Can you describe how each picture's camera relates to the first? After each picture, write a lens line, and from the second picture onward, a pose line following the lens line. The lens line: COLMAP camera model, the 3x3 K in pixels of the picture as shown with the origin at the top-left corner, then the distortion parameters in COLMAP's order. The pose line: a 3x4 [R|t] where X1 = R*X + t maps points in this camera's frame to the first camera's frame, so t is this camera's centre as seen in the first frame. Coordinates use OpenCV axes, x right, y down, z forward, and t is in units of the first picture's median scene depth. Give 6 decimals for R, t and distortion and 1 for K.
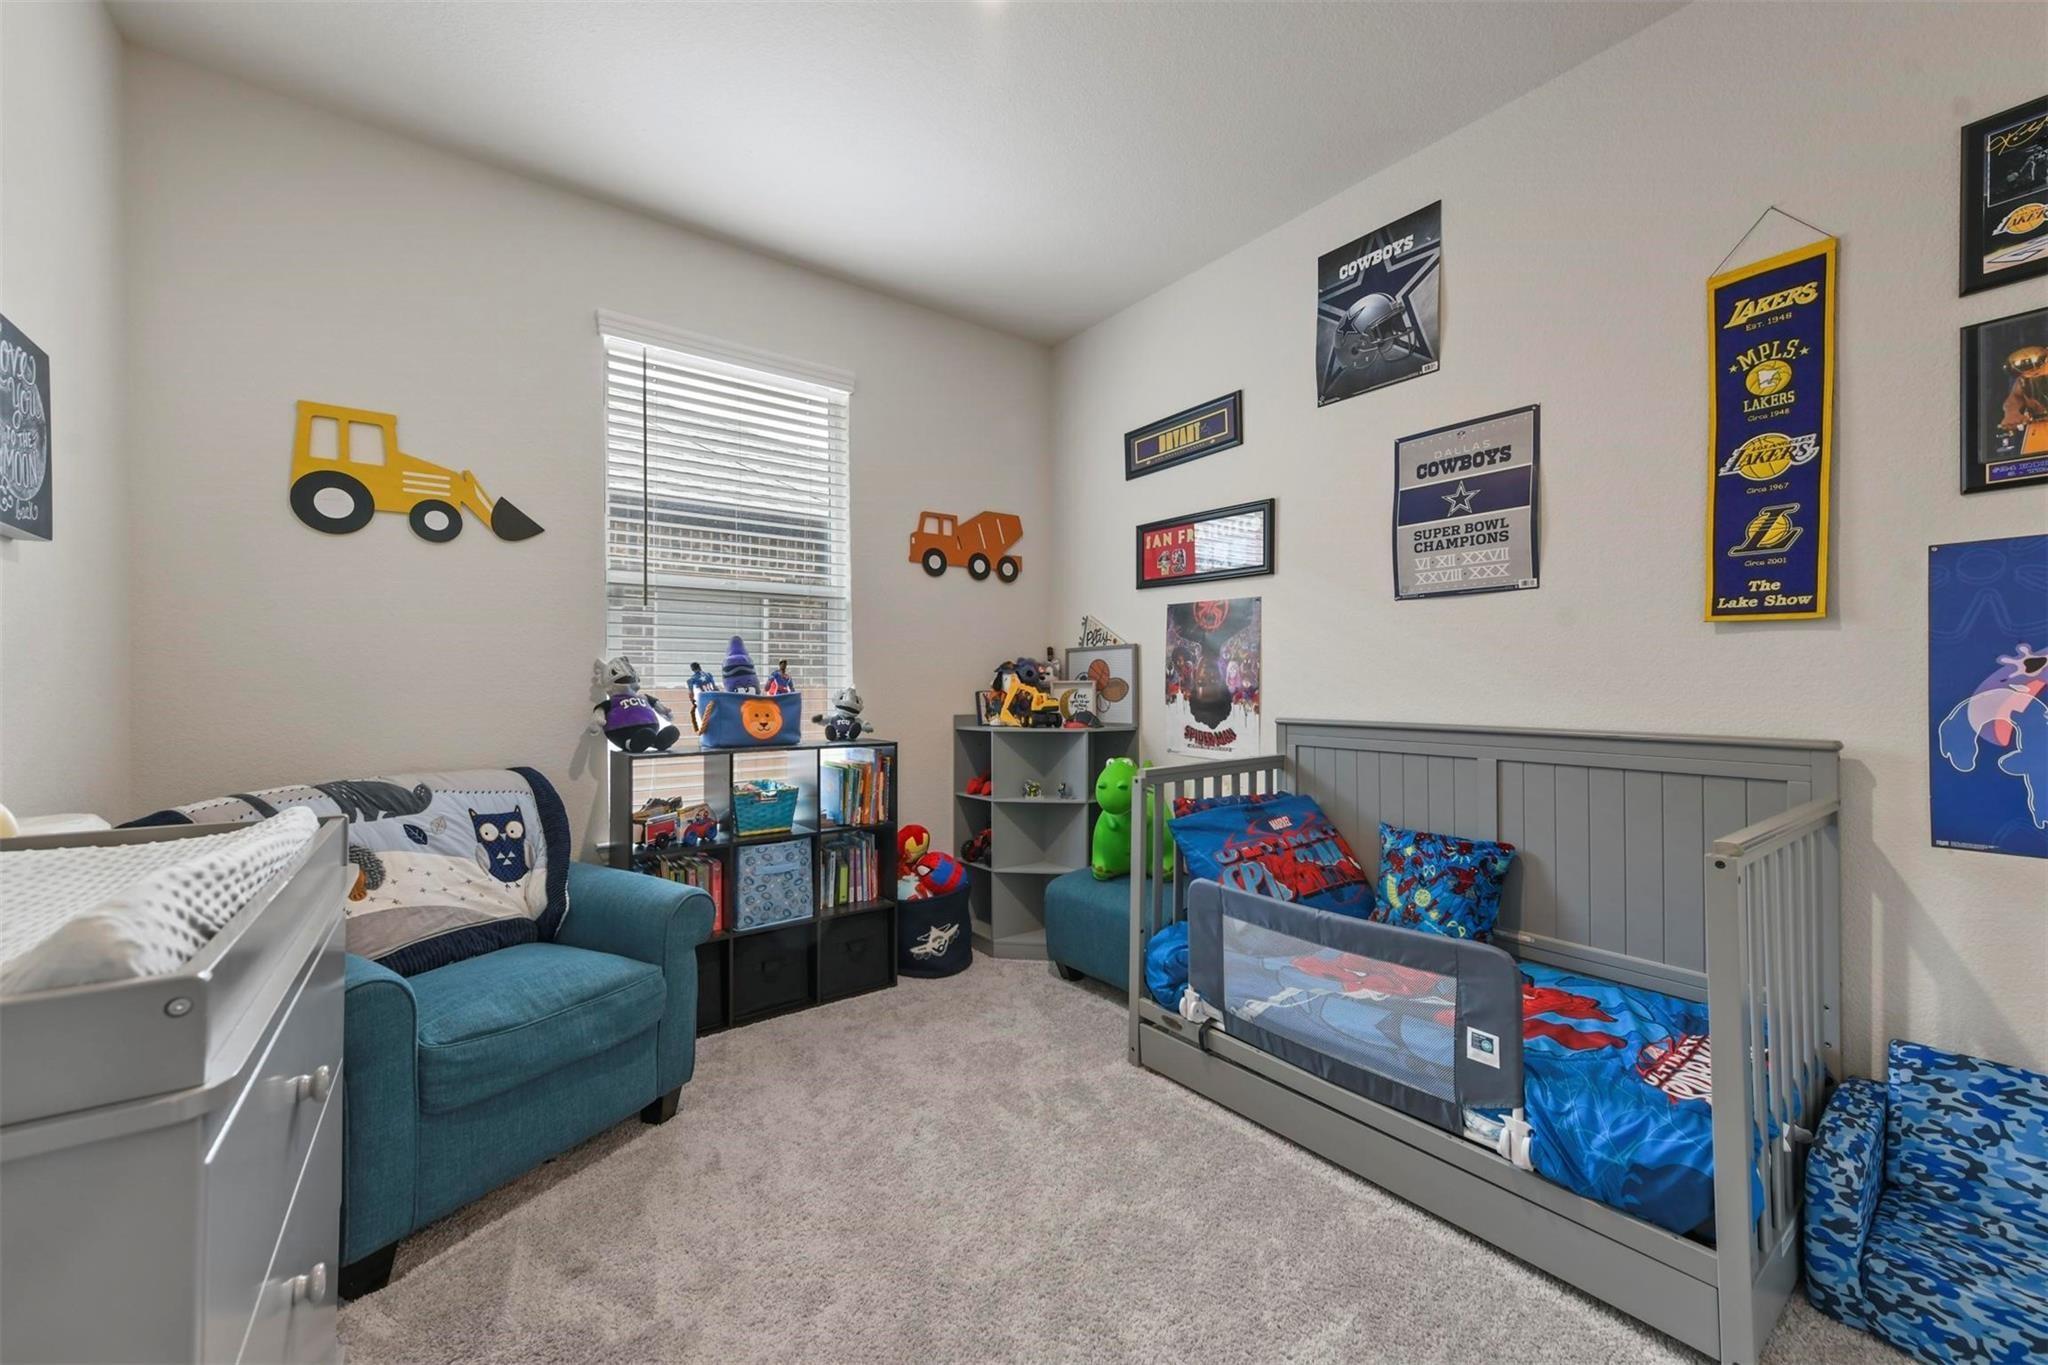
lens RADIAL K [[797.0, 0, 1027.6], [0, 797.0, 681.6], [0, 0, 1]] dist [0.012565, 0.000541]
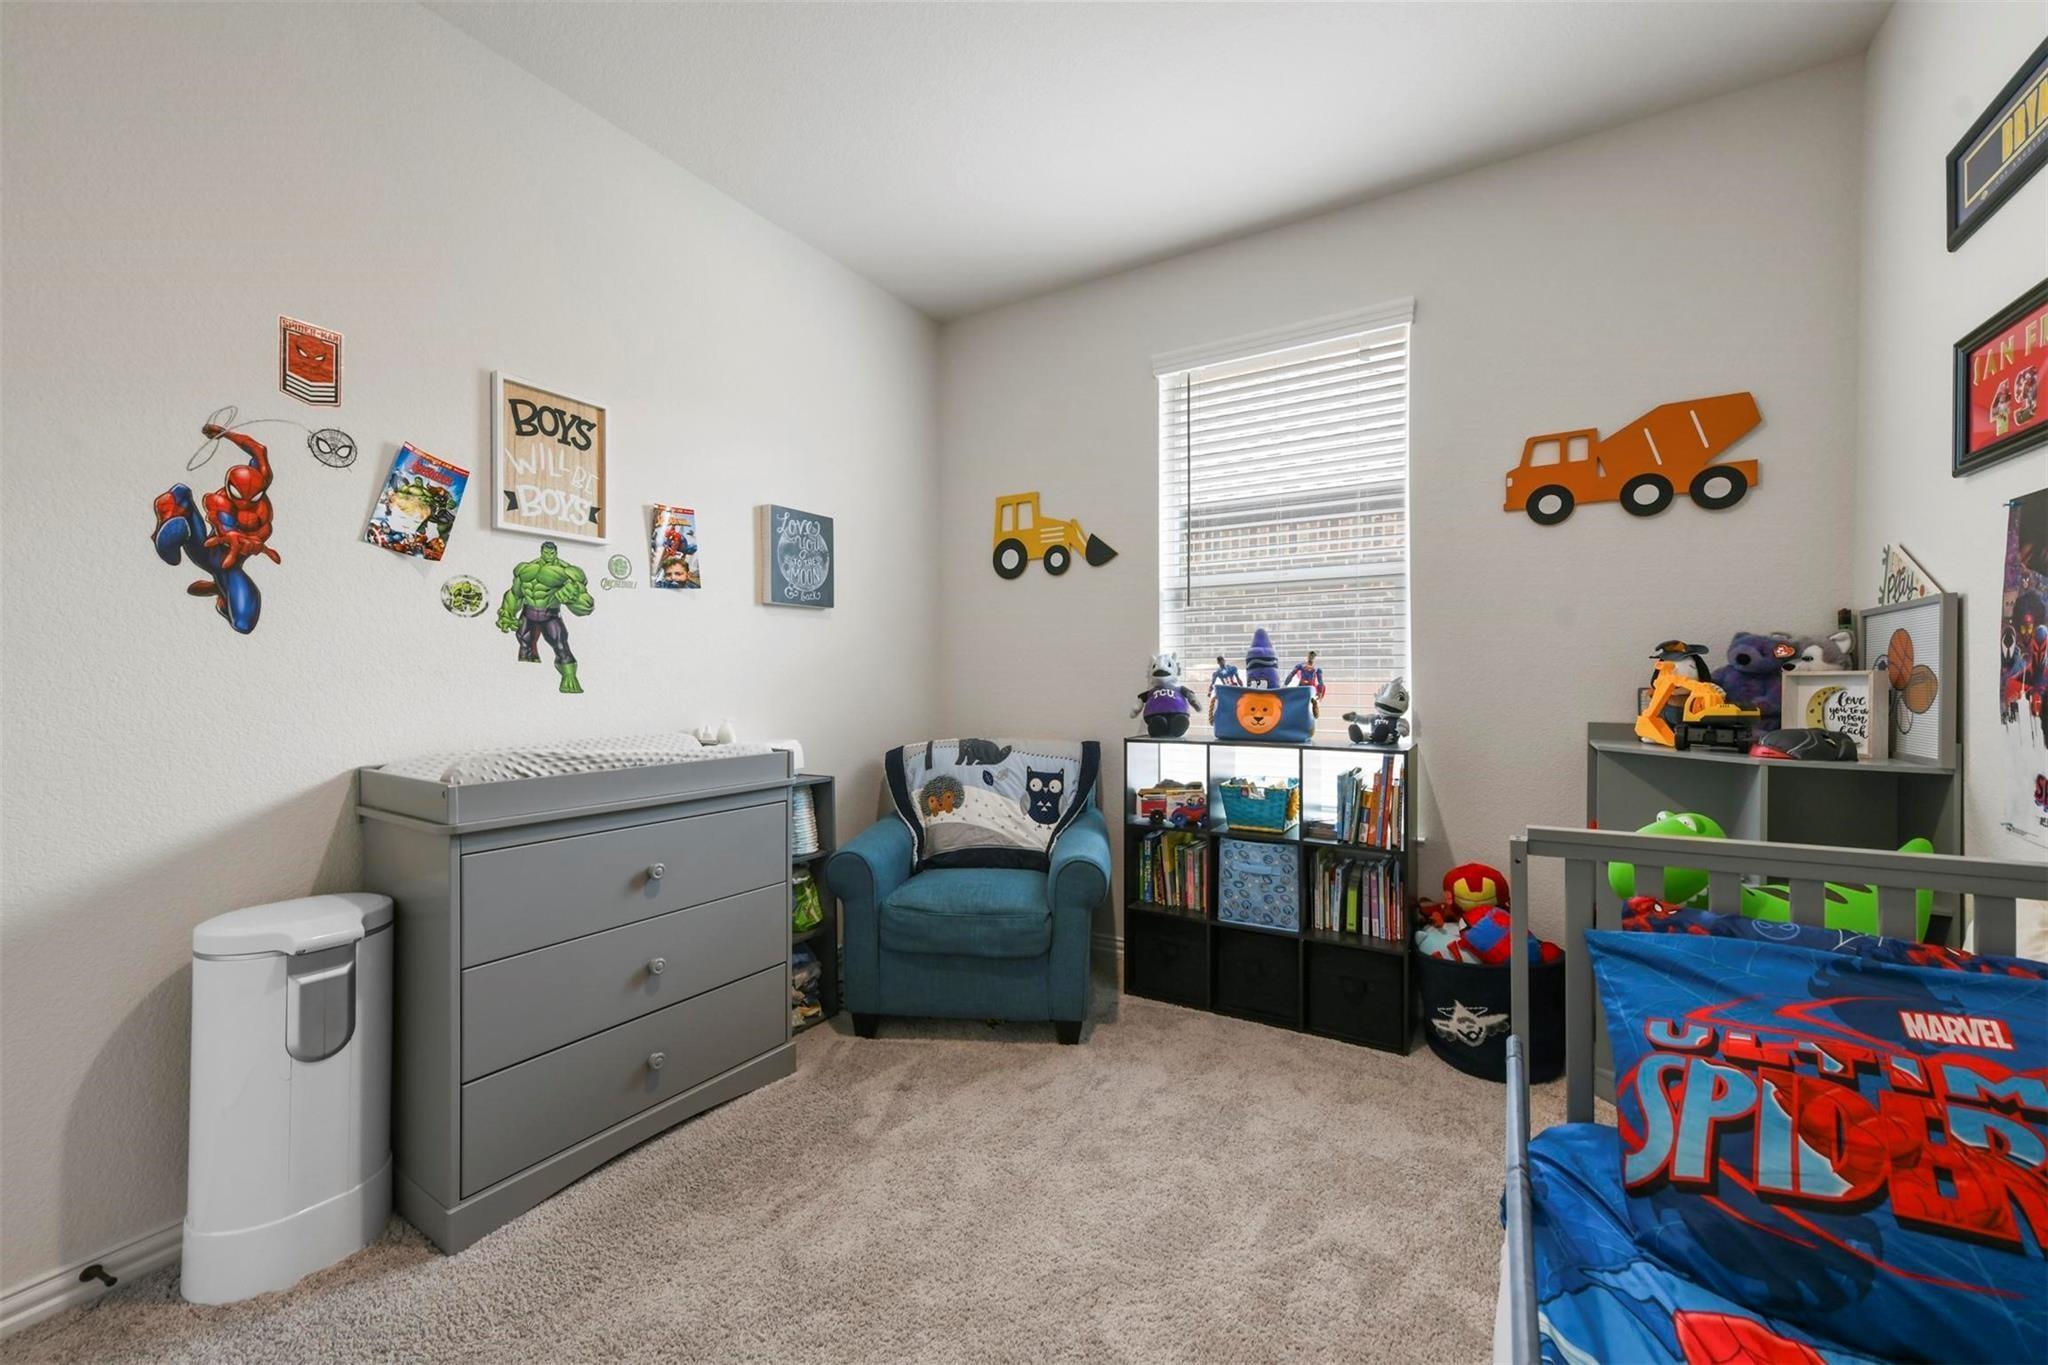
lens RADIAL K [[797.0, 0, 1021.1], [0, 797.0, 680.6], [0, 0, 1]] dist [0.012565, 0.000541]
pose [[0.369188, 0.005887, -0.929336, 0.471604], [0.003684, 0.999963, 0.007798, -0.001277], [0.929347, -0.006303, 0.369152, 0.380650]]
